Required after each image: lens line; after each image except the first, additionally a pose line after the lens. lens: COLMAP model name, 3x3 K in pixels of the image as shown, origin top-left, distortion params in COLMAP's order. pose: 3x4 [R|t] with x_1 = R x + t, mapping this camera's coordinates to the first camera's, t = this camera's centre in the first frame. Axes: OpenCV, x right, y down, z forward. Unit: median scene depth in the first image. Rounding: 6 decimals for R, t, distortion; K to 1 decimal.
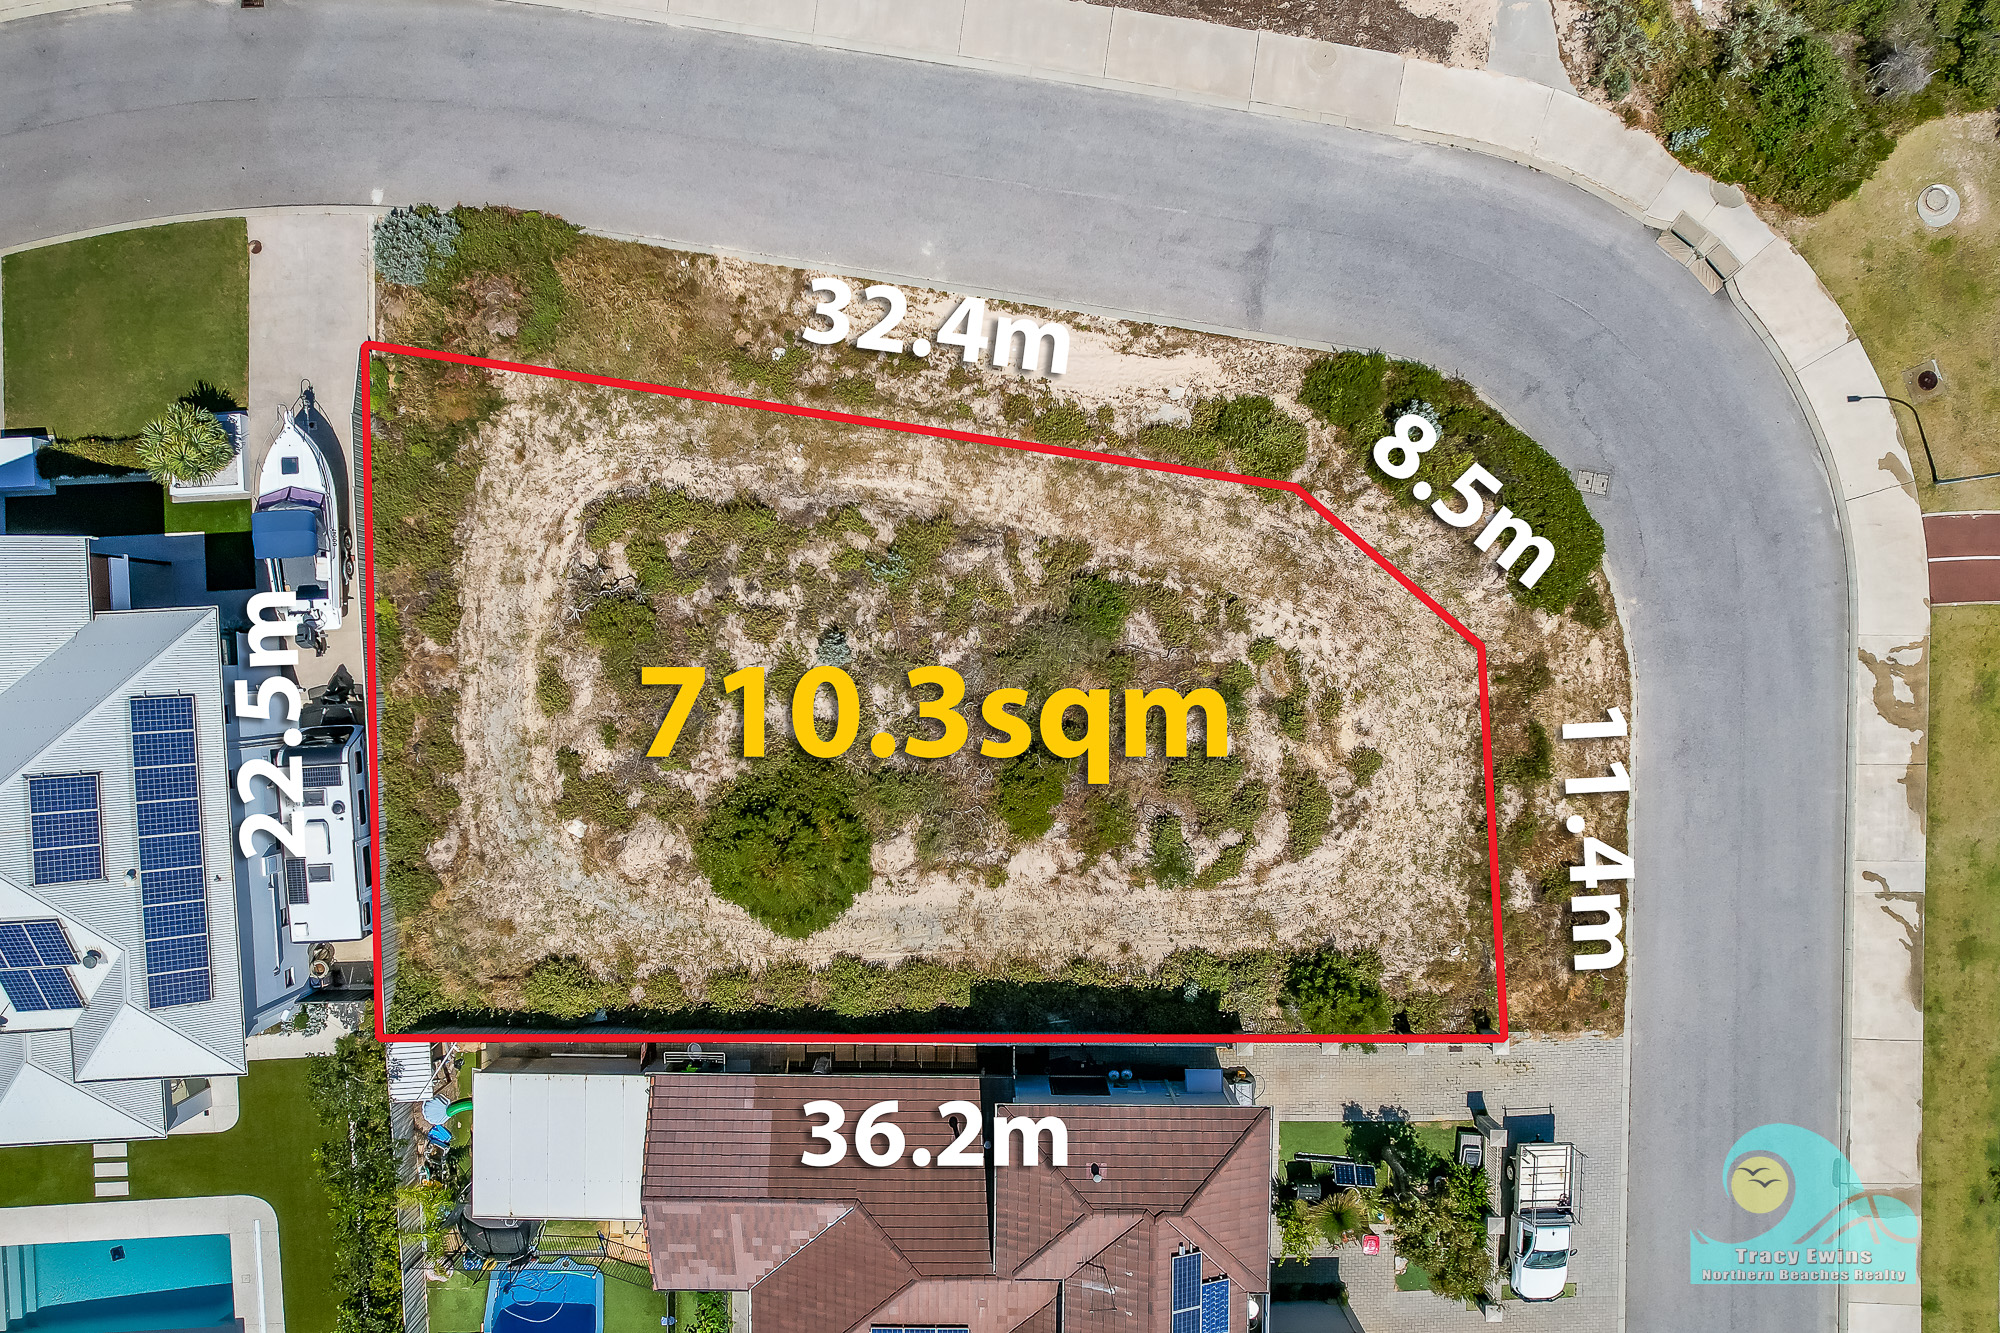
lens RADIAL K [[1410.3, 0, 958.8], [0, 1410.3, 668.9], [0, 0, 1]] dist [-0.069171, 0.070054]
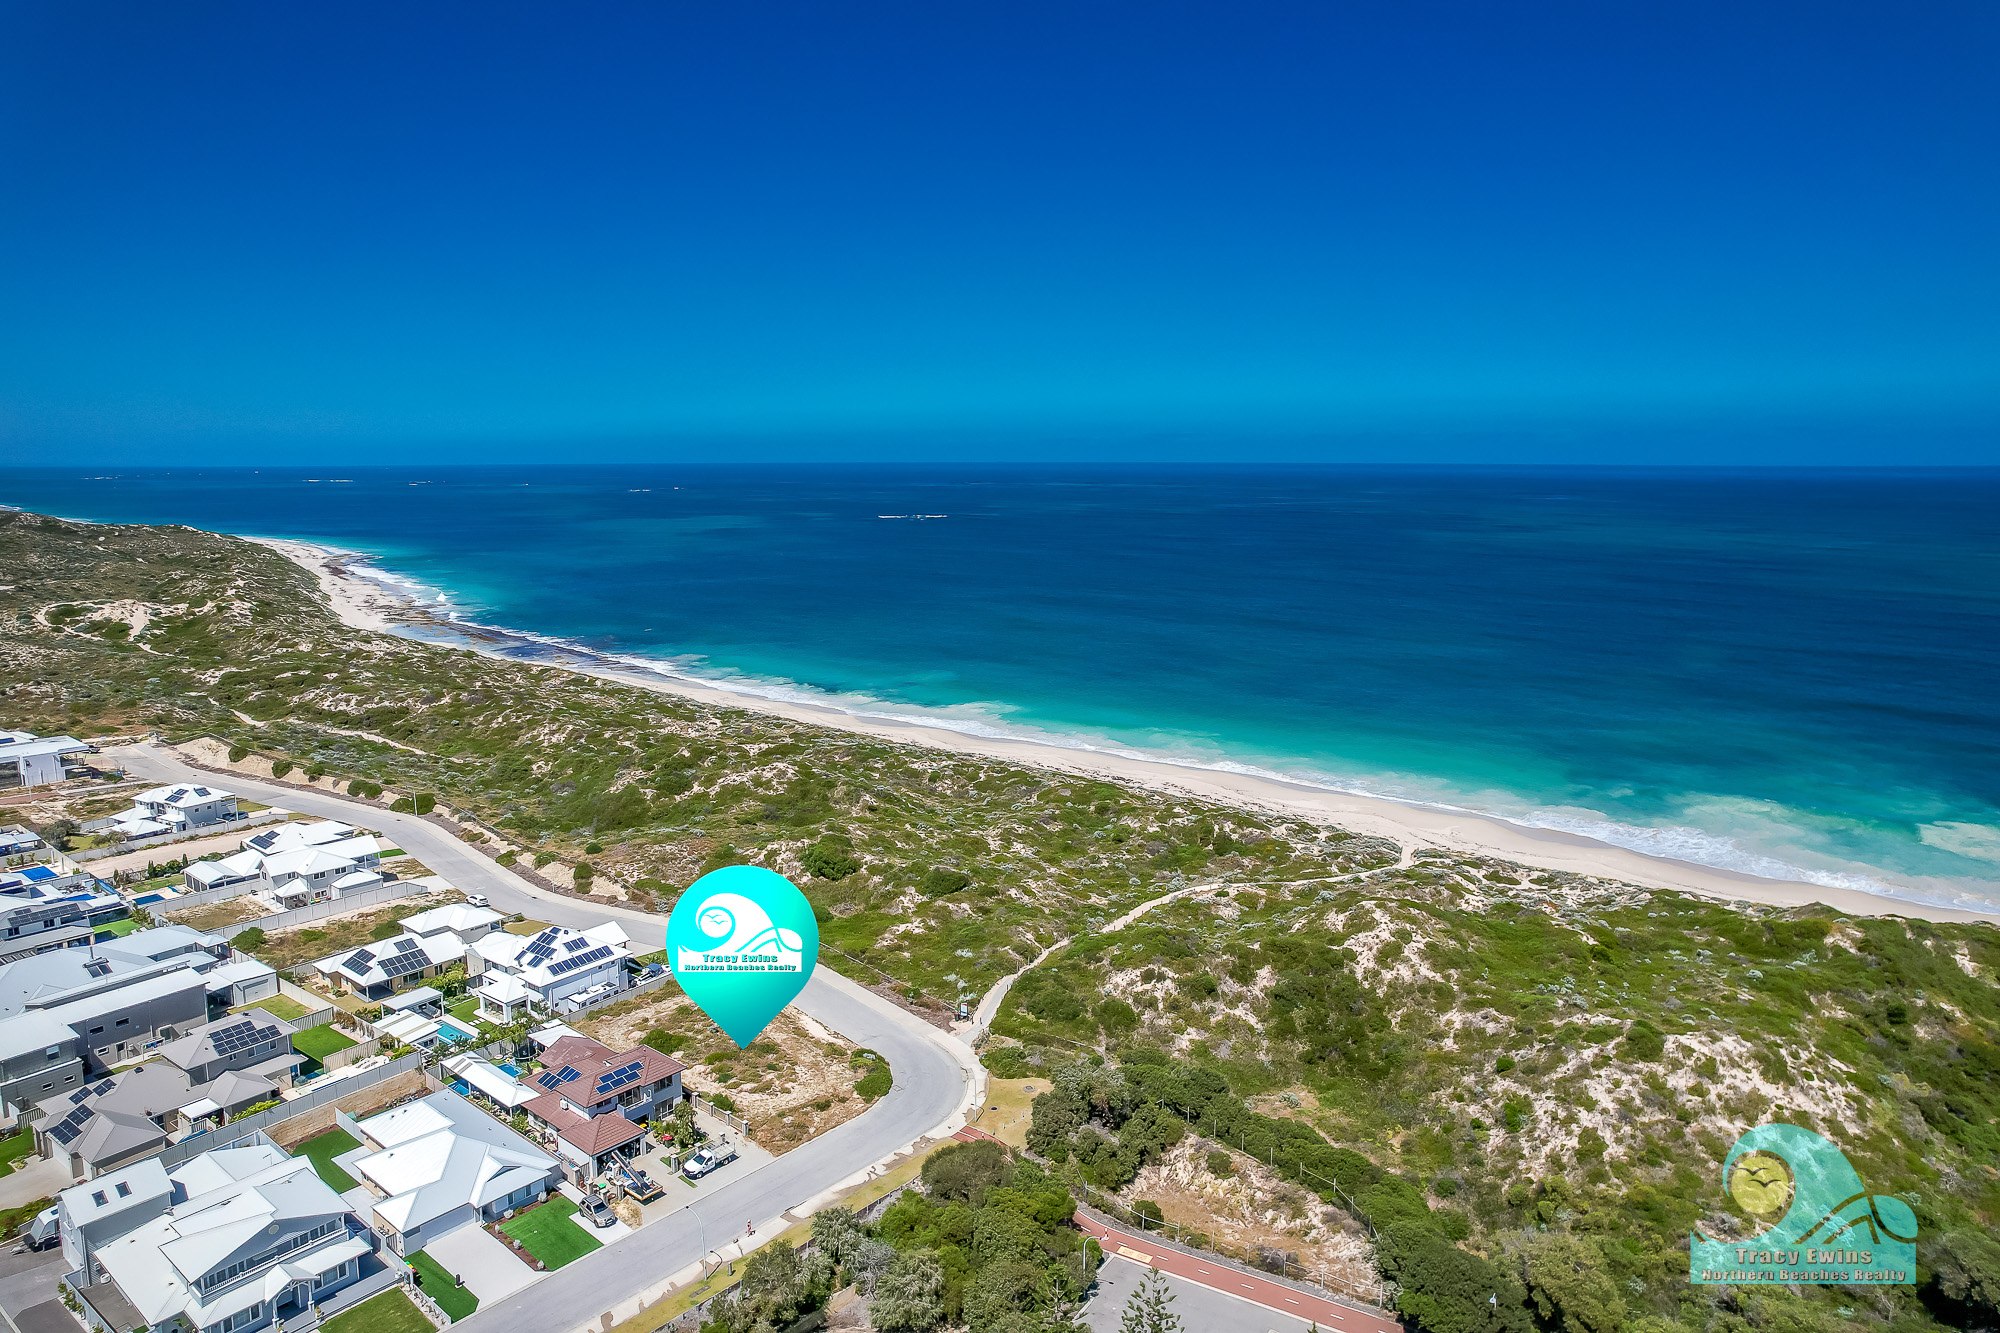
lens RADIAL K [[1263.8, 0, 1003.6], [0, 1263.8, 671.4], [0, 0, 1]] dist [-0.075646, 0.080489]
pose [[0.773376, 0.114681, -0.623489, 2.422481], [-0.633508, 0.103167, -0.766828, 1.913094], [-0.023618, 0.988031, 0.152438, -0.449315]]
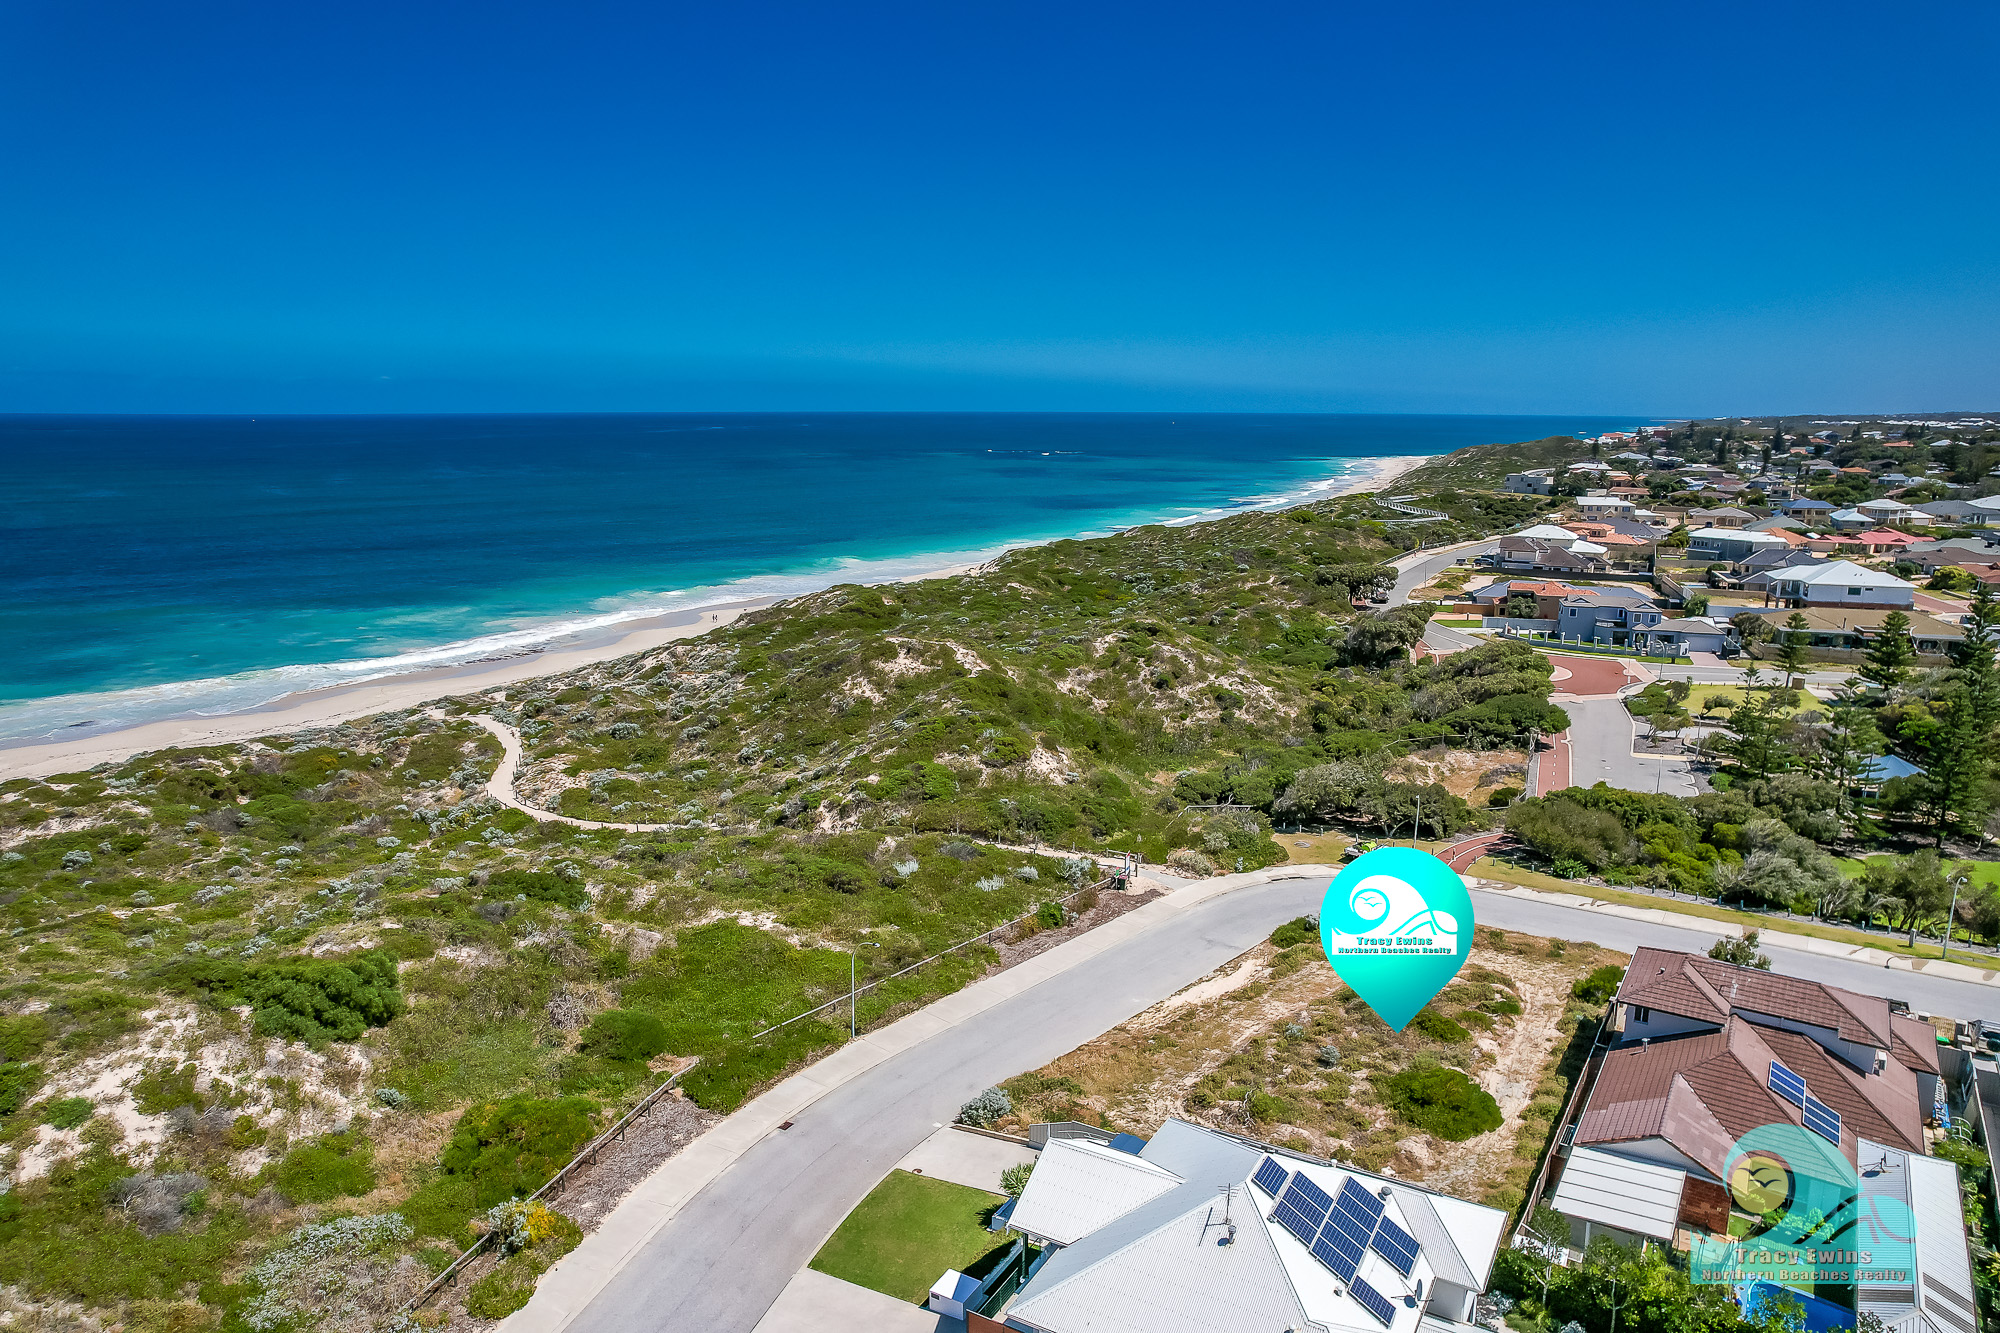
lens RADIAL K [[1297.7, 0, 1000.0], [0, 1297.7, 666.5], [0, 0, 1]] dist [-0.090300, 0.116175]
pose [[0.542581, -0.155340, 0.825515, -1.481333], [0.839886, 0.083894, -0.536240, 0.436329], [0.014044, 0.984292, 0.175987, 0.258475]]
